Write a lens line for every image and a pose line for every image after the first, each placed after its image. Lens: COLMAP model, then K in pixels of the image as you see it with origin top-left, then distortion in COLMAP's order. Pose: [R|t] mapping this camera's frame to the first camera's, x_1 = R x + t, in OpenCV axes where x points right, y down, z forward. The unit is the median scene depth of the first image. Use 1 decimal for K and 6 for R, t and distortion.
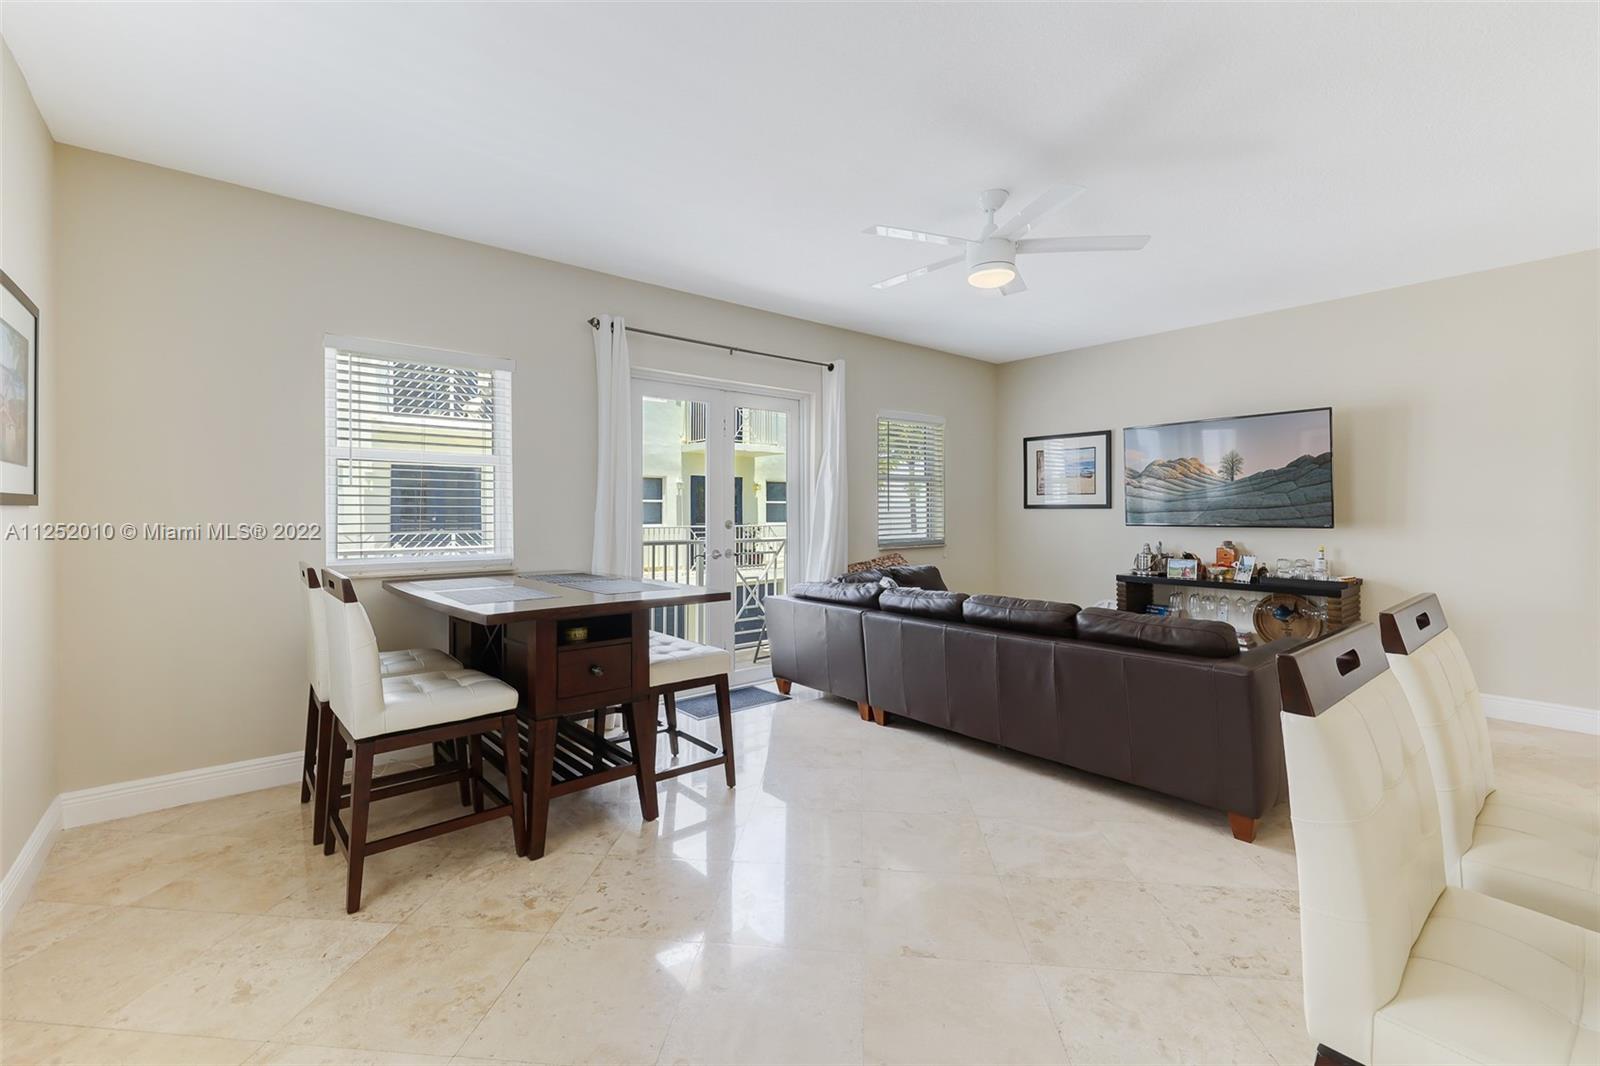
lens RADIAL K [[679.0, 0, 776.7], [0, 679.0, 512.1], [0, 0, 1]] dist [0.008291, -0.002113]
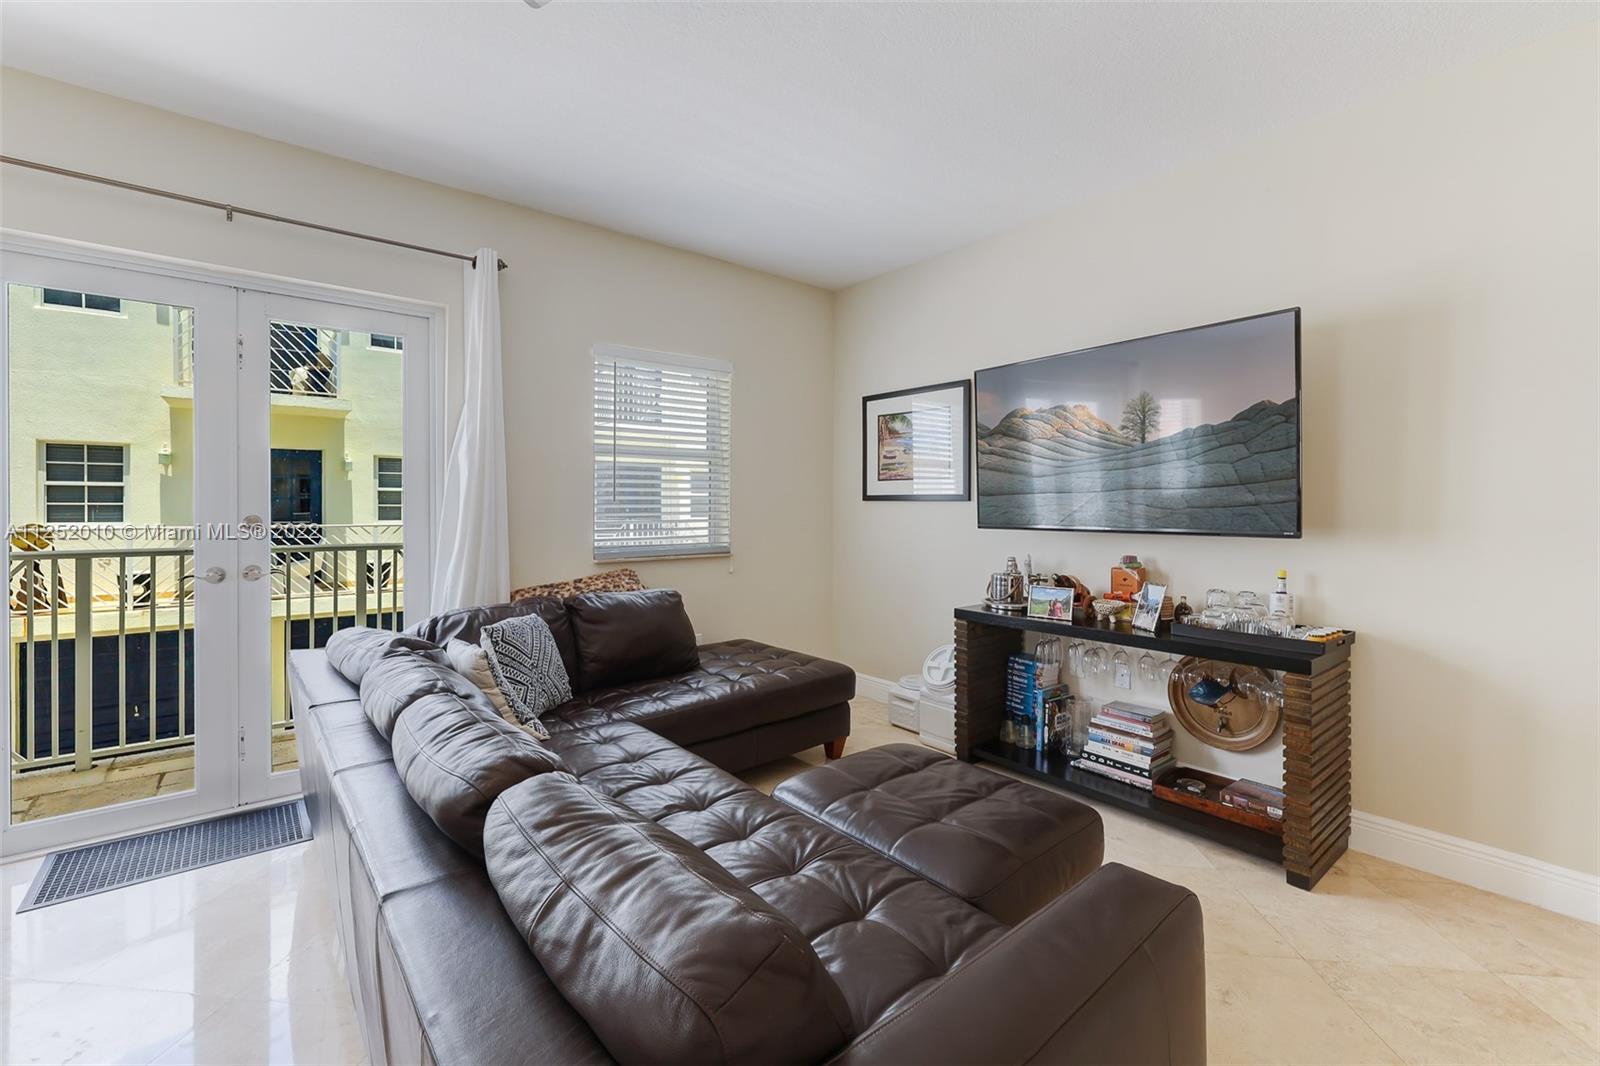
lens RADIAL K [[679.0, 0, 777.9], [0, 679.0, 503.6], [0, 0, 1]] dist [0.008291, -0.002113]
pose [[0.999933, 0.007267, -0.008972, 0.367761], [-0.007307, 0.999963, -0.004471, 0.001679], [0.008939, 0.004536, 0.999950, 0.412950]]
